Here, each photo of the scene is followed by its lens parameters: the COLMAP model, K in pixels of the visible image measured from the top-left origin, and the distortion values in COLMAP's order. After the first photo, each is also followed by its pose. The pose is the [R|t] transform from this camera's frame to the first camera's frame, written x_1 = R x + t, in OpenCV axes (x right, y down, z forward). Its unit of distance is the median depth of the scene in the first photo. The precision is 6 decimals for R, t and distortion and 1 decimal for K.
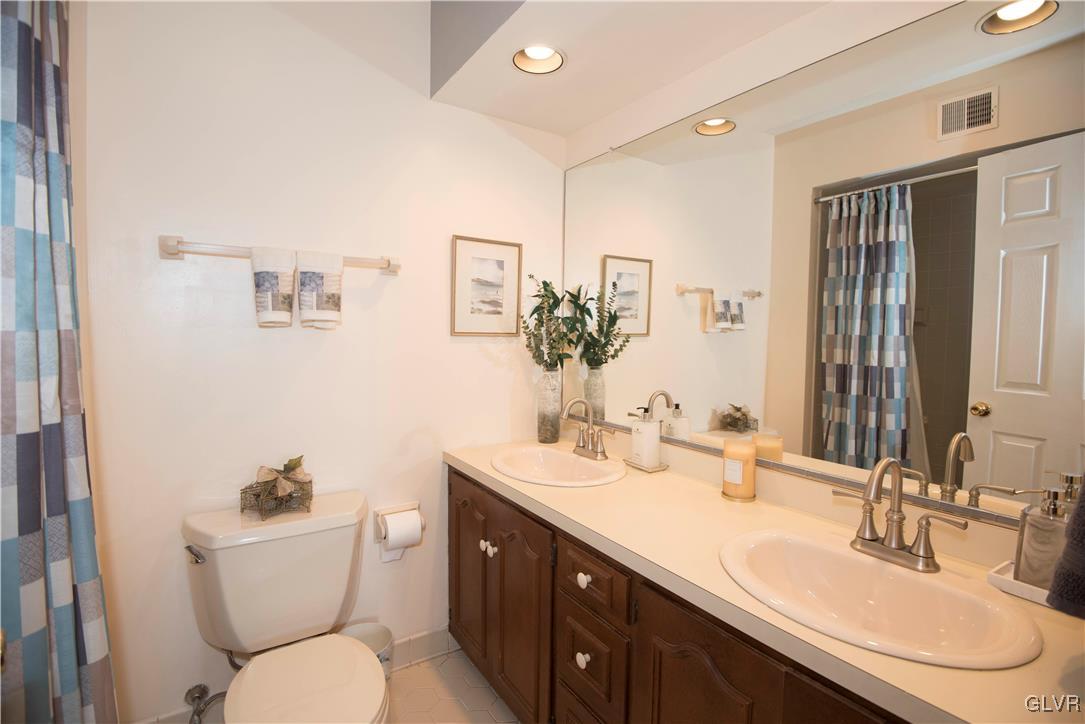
lens RADIAL K [[495.9, 0, 542.5], [0, 495.9, 362.0], [0, 0, 1]] dist [-0.001993, -0.024501]
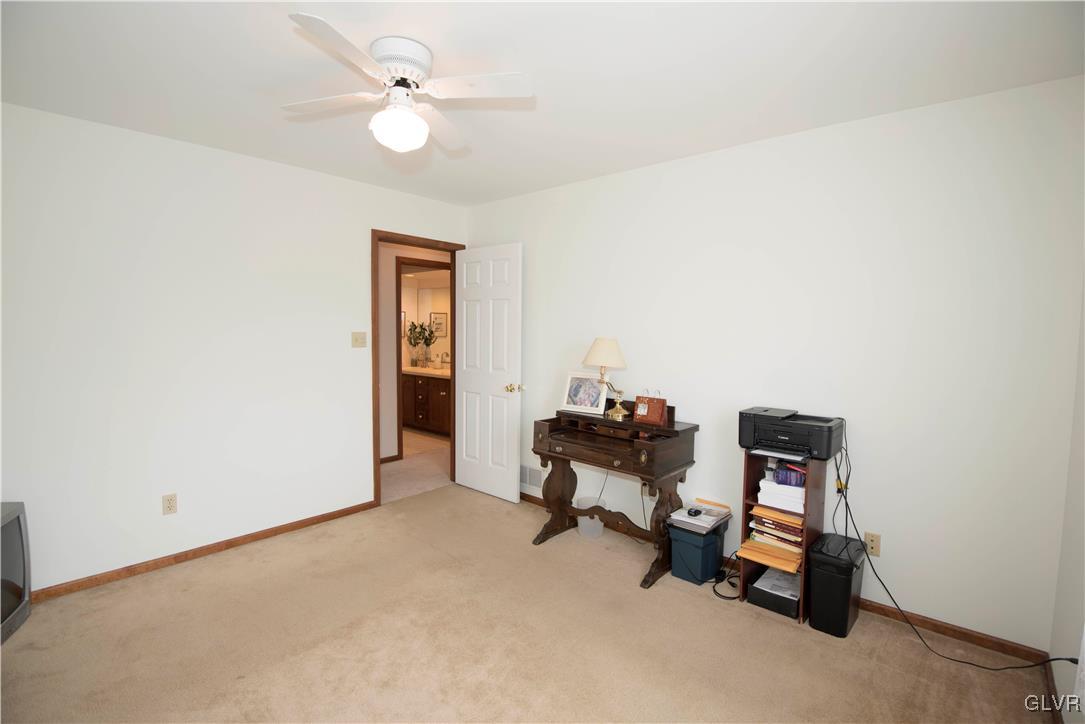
lens RADIAL K [[495.9, 0, 542.5], [0, 495.9, 362.0], [0, 0, 1]] dist [-0.001993, -0.024501]
pose [[0.967046, -0.015314, 0.254139, -0.000191], [0.012159, 0.999828, 0.013982, 0.083642], [-0.254310, -0.010431, 0.967067, -2.573481]]
